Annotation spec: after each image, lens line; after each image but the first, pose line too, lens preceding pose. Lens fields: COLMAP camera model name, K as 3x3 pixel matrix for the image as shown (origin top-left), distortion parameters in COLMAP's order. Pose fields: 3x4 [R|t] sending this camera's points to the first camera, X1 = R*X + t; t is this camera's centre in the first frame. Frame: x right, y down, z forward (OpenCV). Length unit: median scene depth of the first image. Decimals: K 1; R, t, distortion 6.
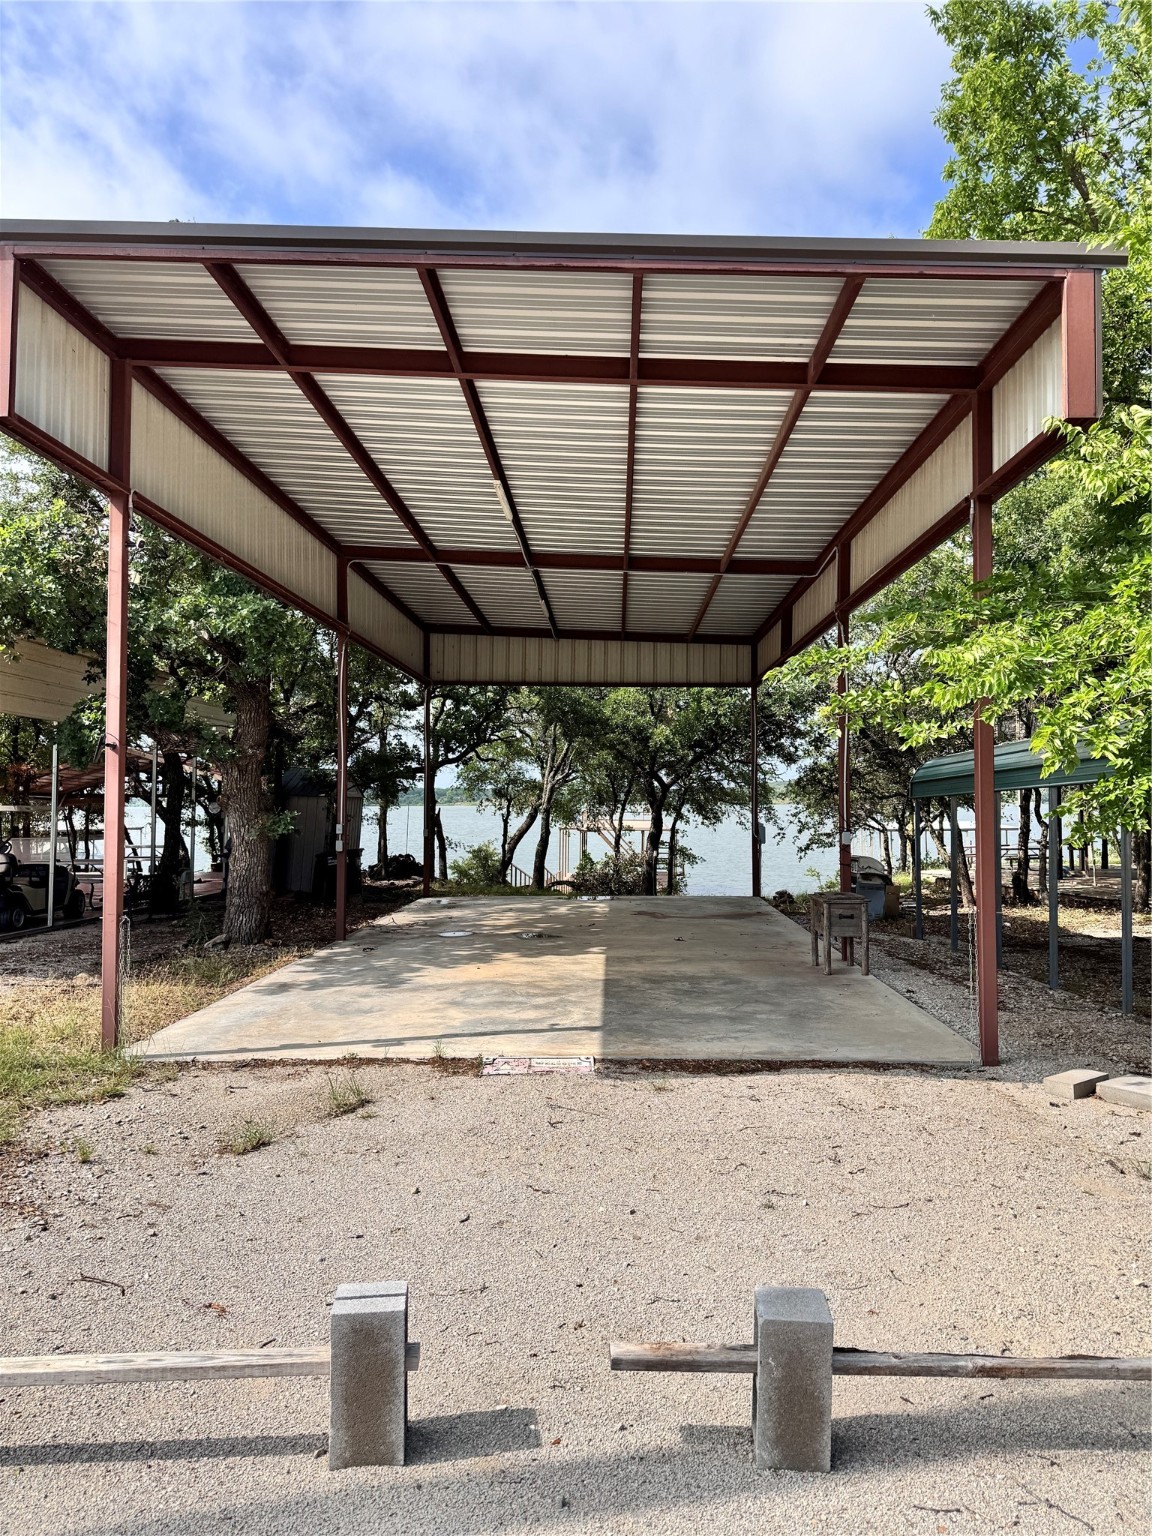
lens RADIAL K [[1082.8, 0, 566.8], [0, 1082.8, 763.6], [0, 0, 1]] dist [-0.007069, -0.008053]
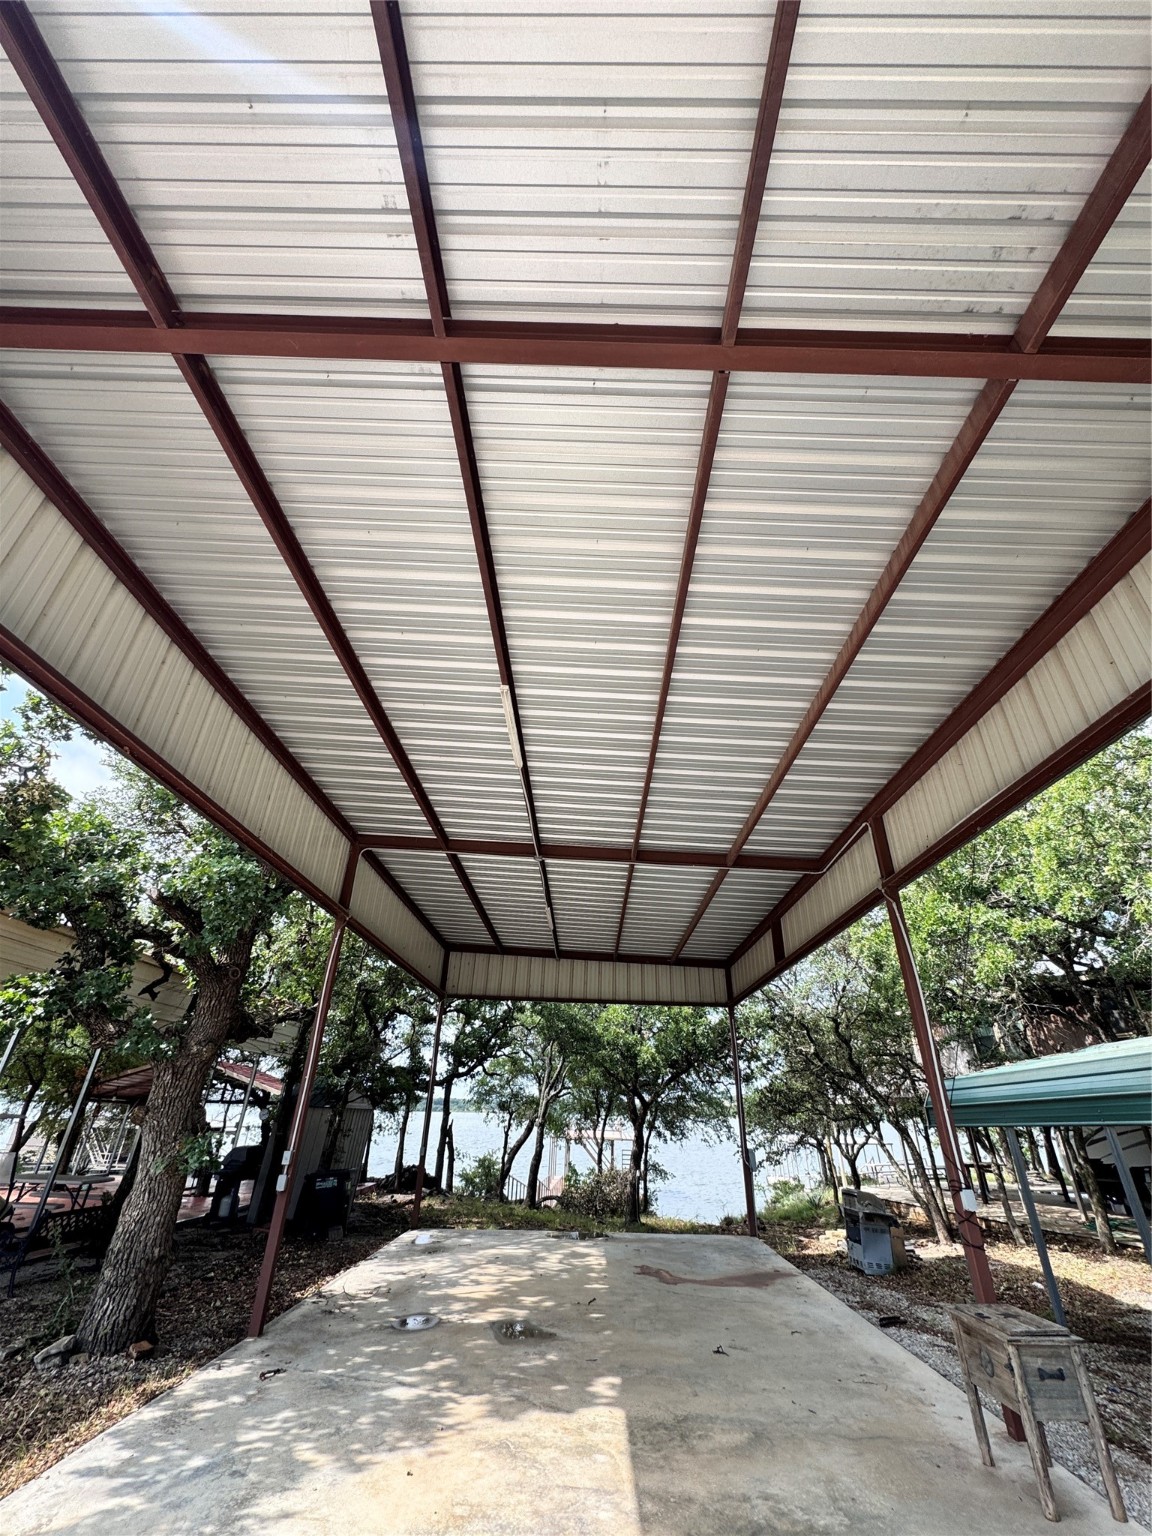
lens RADIAL K [[614.4, 0, 578.9], [0, 614.4, 767.1], [0, 0, 1]] dist [-0.002354, 0.000480]
pose [[0.999143, 0.035944, 0.020538, -0.008010], [-0.022529, 0.888313, -0.458686, 0.004471], [-0.034732, 0.457830, 0.888361, 0.318851]]
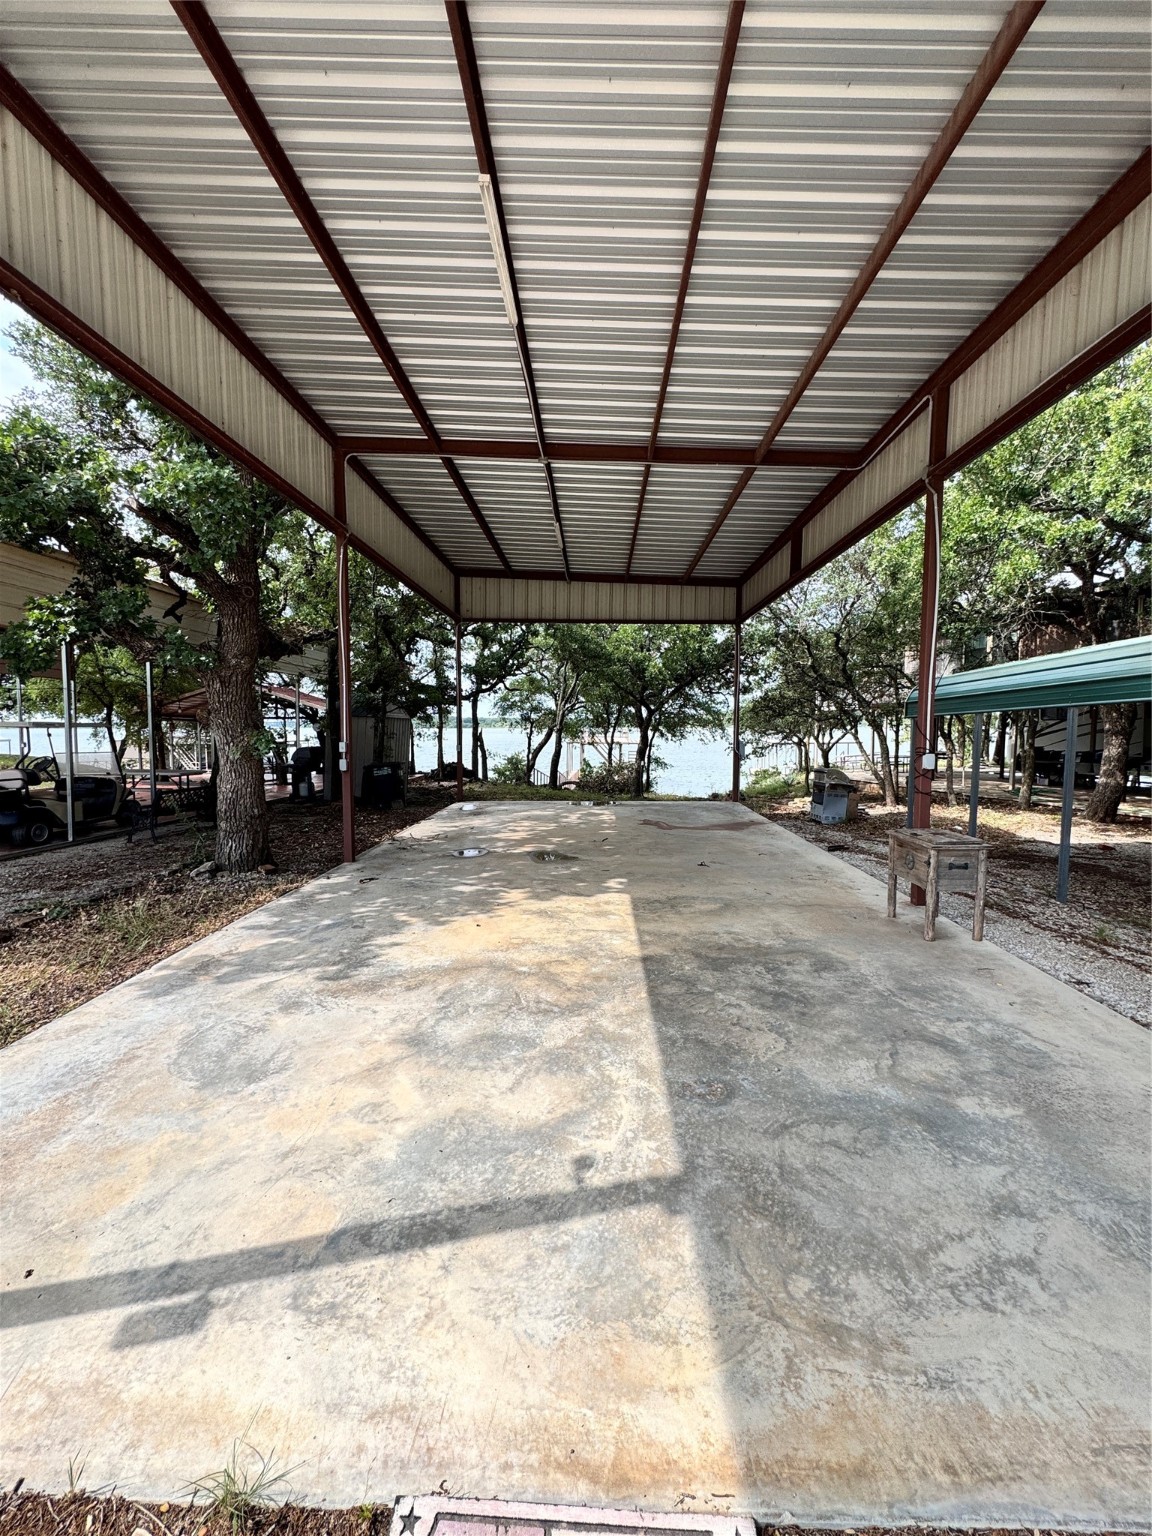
lens RADIAL K [[614.4, 0, 579.2], [0, 614.4, 768.1], [0, 0, 1]] dist [-0.002354, 0.000480]
pose [[0.999863, 0.001786, 0.016427, -0.008830], [-0.003465, 0.994698, 0.102778, 0.016335], [-0.016156, -0.102821, 0.994569, 0.327799]]
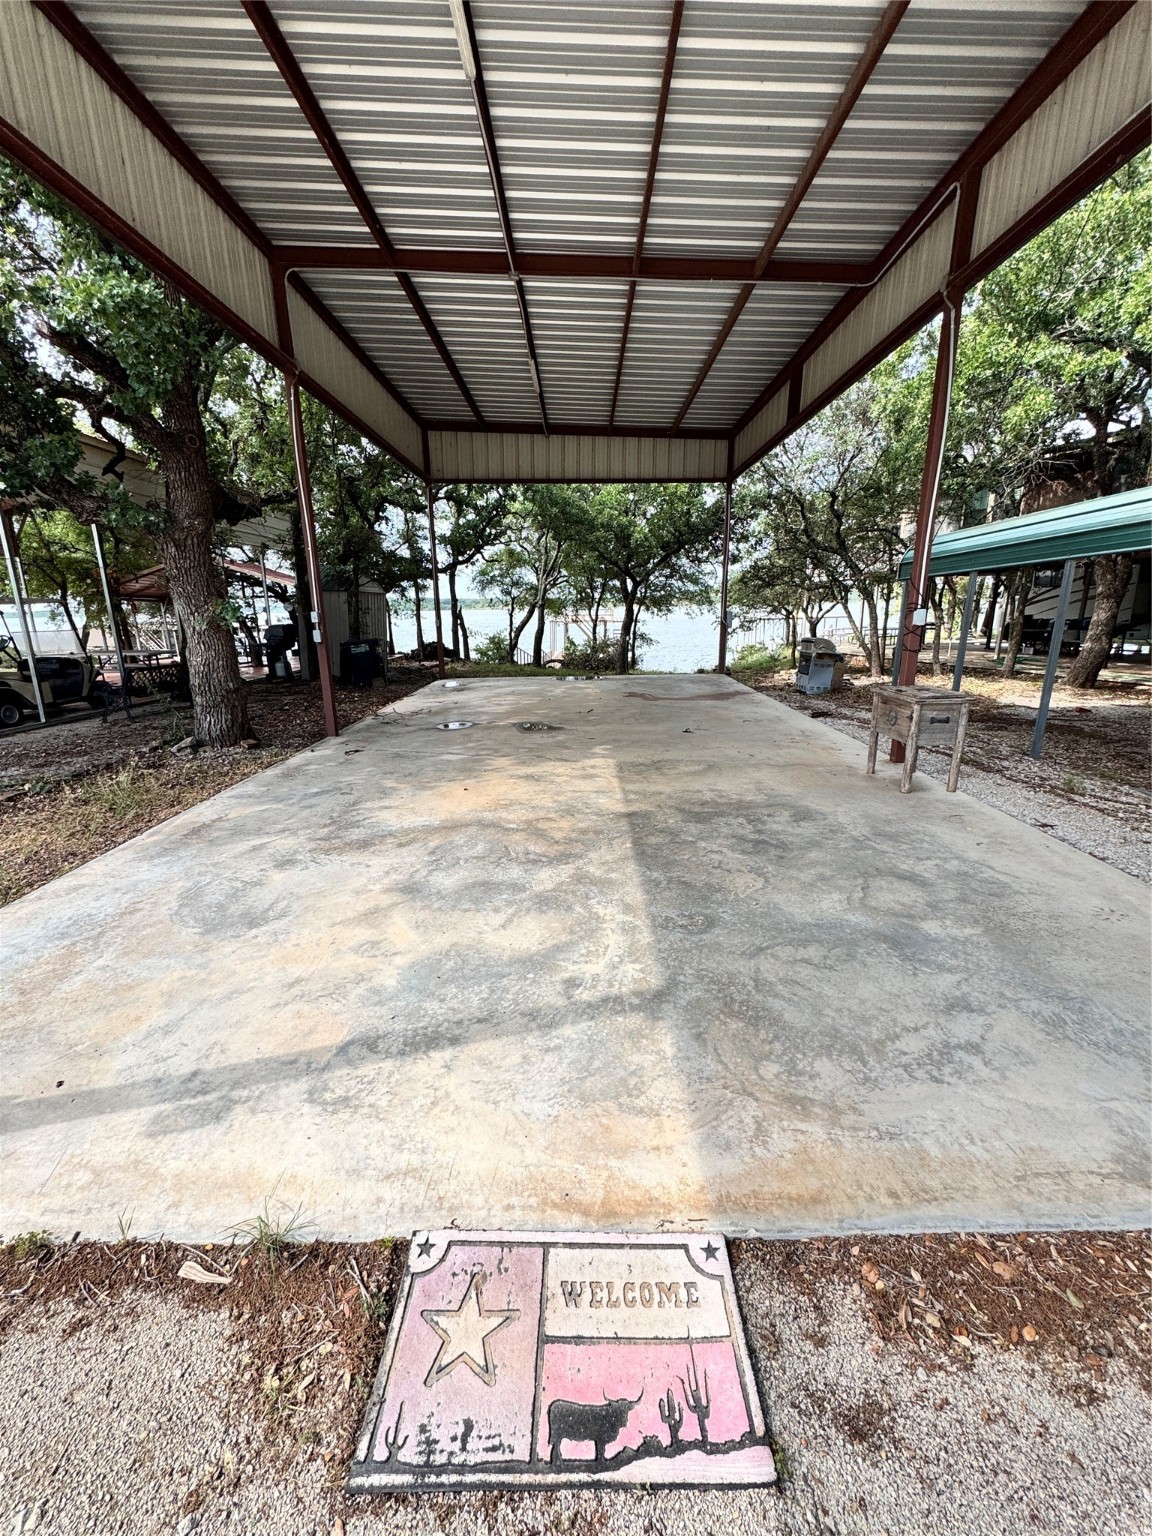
lens RADIAL K [[614.4, 0, 579.5], [0, 614.4, 768.9], [0, 0, 1]] dist [-0.002354, 0.000480]
pose [[0.999005, -0.022494, 0.038498, -0.008444], [0.010412, 0.957238, 0.289113, 0.025572], [-0.043355, -0.288425, 0.956521, 0.329049]]
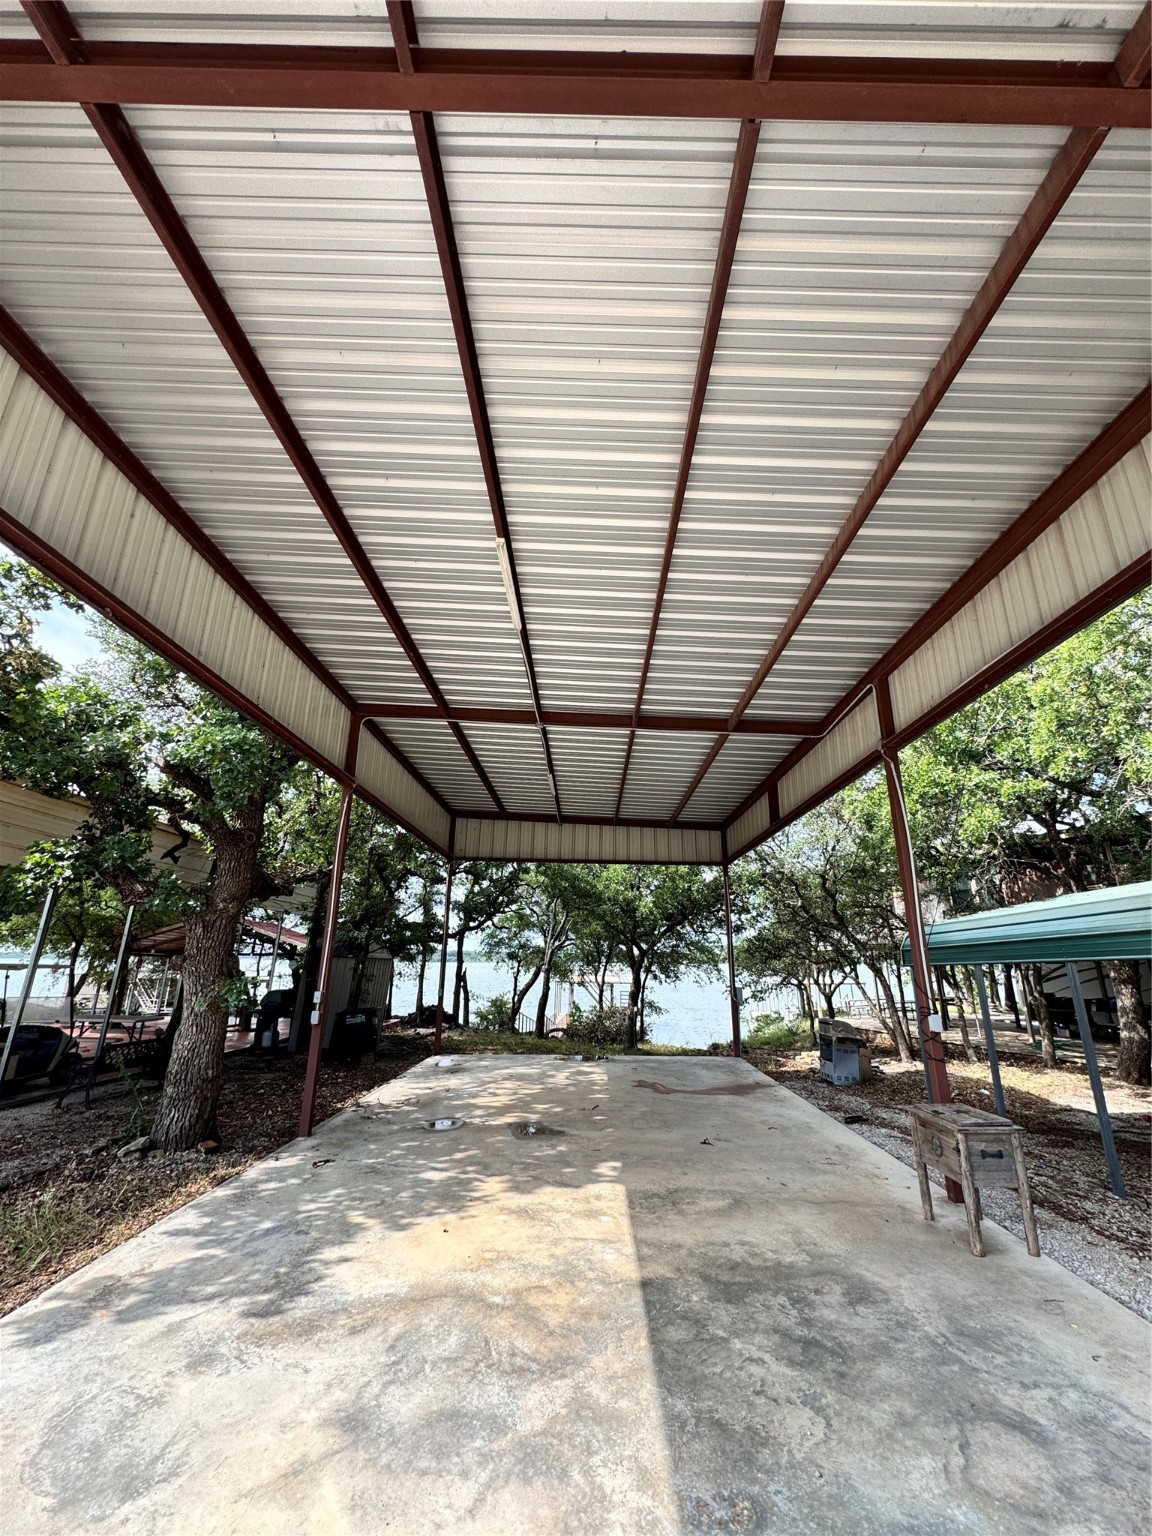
lens RADIAL K [[614.4, 0, 578.9], [0, 614.4, 767.2], [0, 0, 1]] dist [-0.002354, 0.000480]
pose [[0.999417, 0.020114, 0.027576, -0.008911], [-0.012018, 0.963551, -0.267256, 0.007536], [-0.031946, 0.266769, 0.963231, 0.322939]]
